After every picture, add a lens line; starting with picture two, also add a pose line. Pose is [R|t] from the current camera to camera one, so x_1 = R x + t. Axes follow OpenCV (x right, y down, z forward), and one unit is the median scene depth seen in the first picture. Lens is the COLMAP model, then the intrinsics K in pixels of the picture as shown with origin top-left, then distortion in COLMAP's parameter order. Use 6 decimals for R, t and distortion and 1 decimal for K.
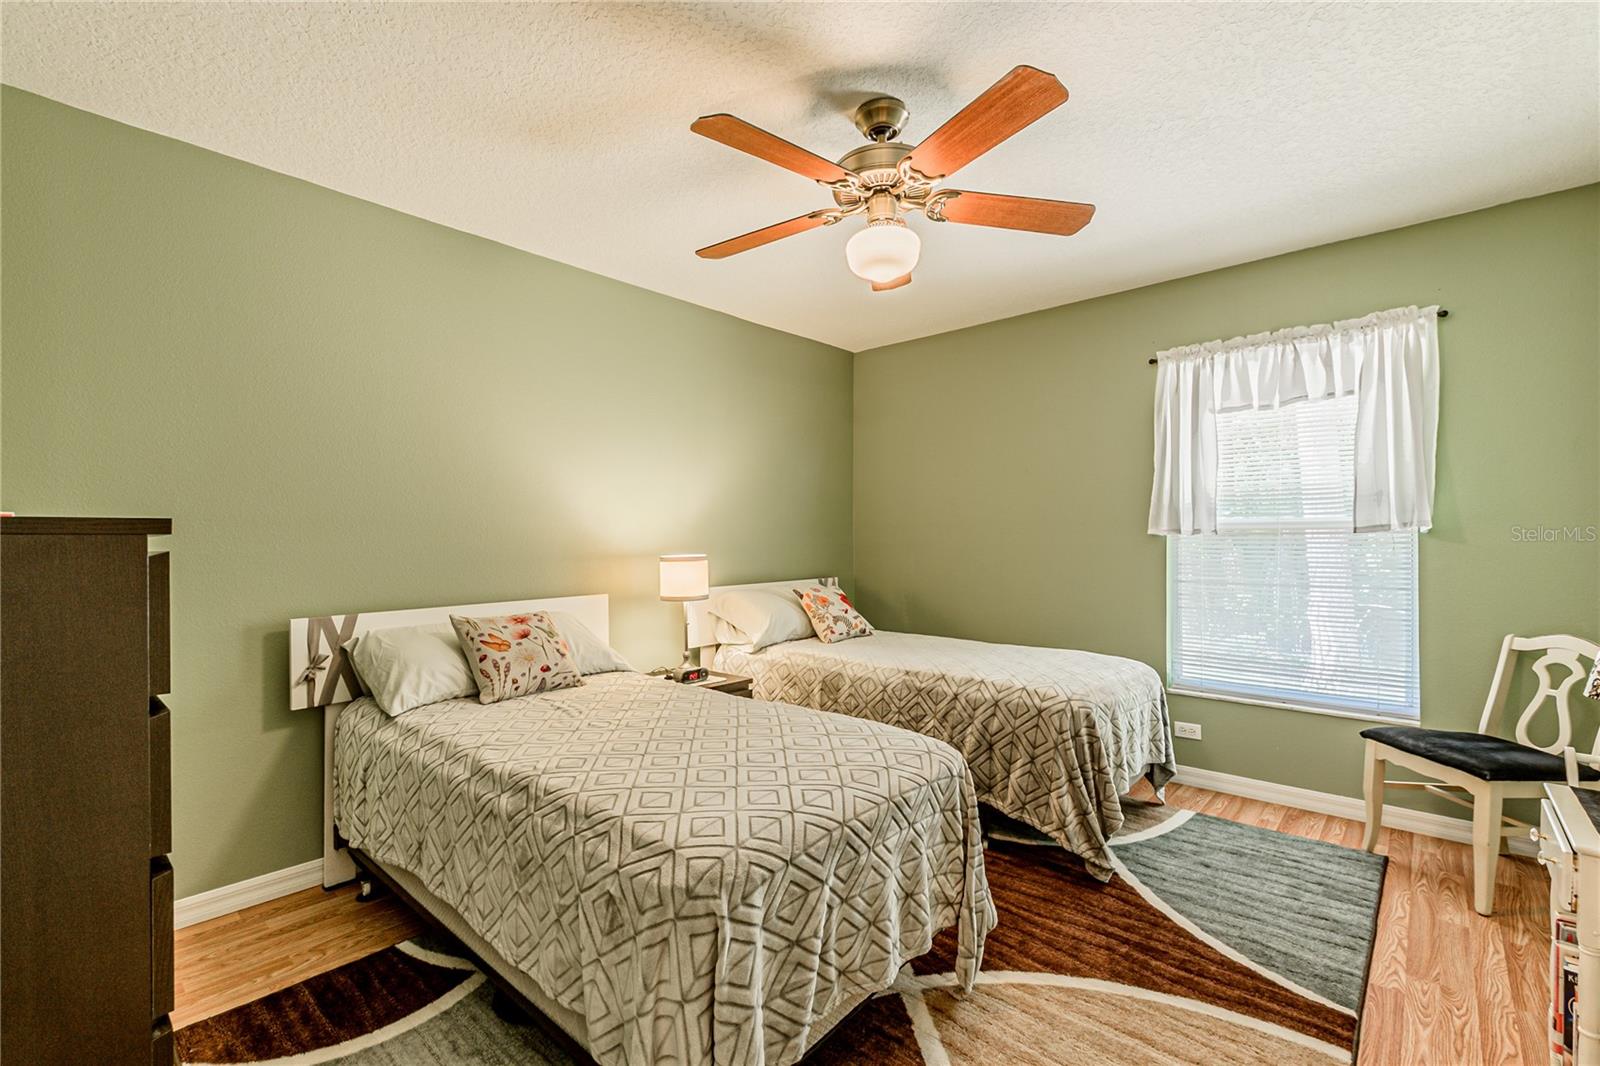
lens RADIAL K [[691.9, 0, 800.0], [0, 691.9, 533.0], [0, 0, 1]] dist [0.004097, 0.000258]
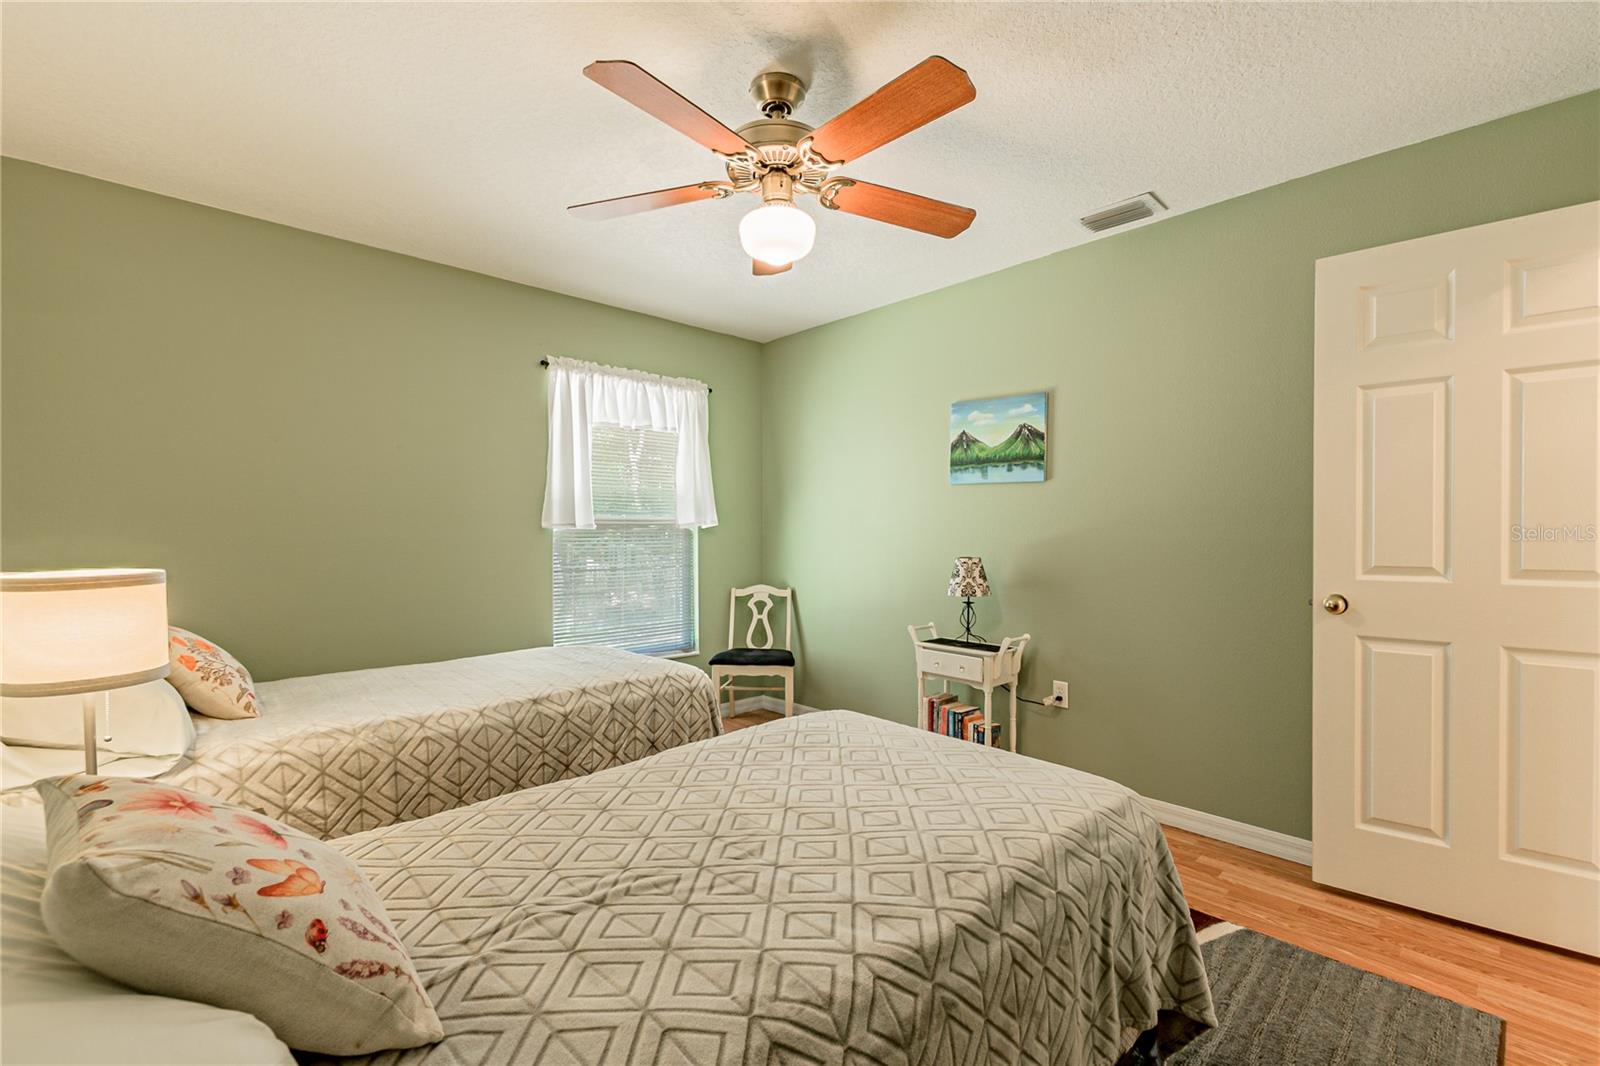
lens RADIAL K [[691.9, 0, 800.0], [0, 691.9, 533.0], [0, 0, 1]] dist [0.004097, 0.000258]
pose [[0.072391, 0.002072, 0.997374, -0.693460], [-0.005699, 0.999982, -0.001663, 0.011820], [-0.997360, -0.005564, 0.072401, 0.737282]]
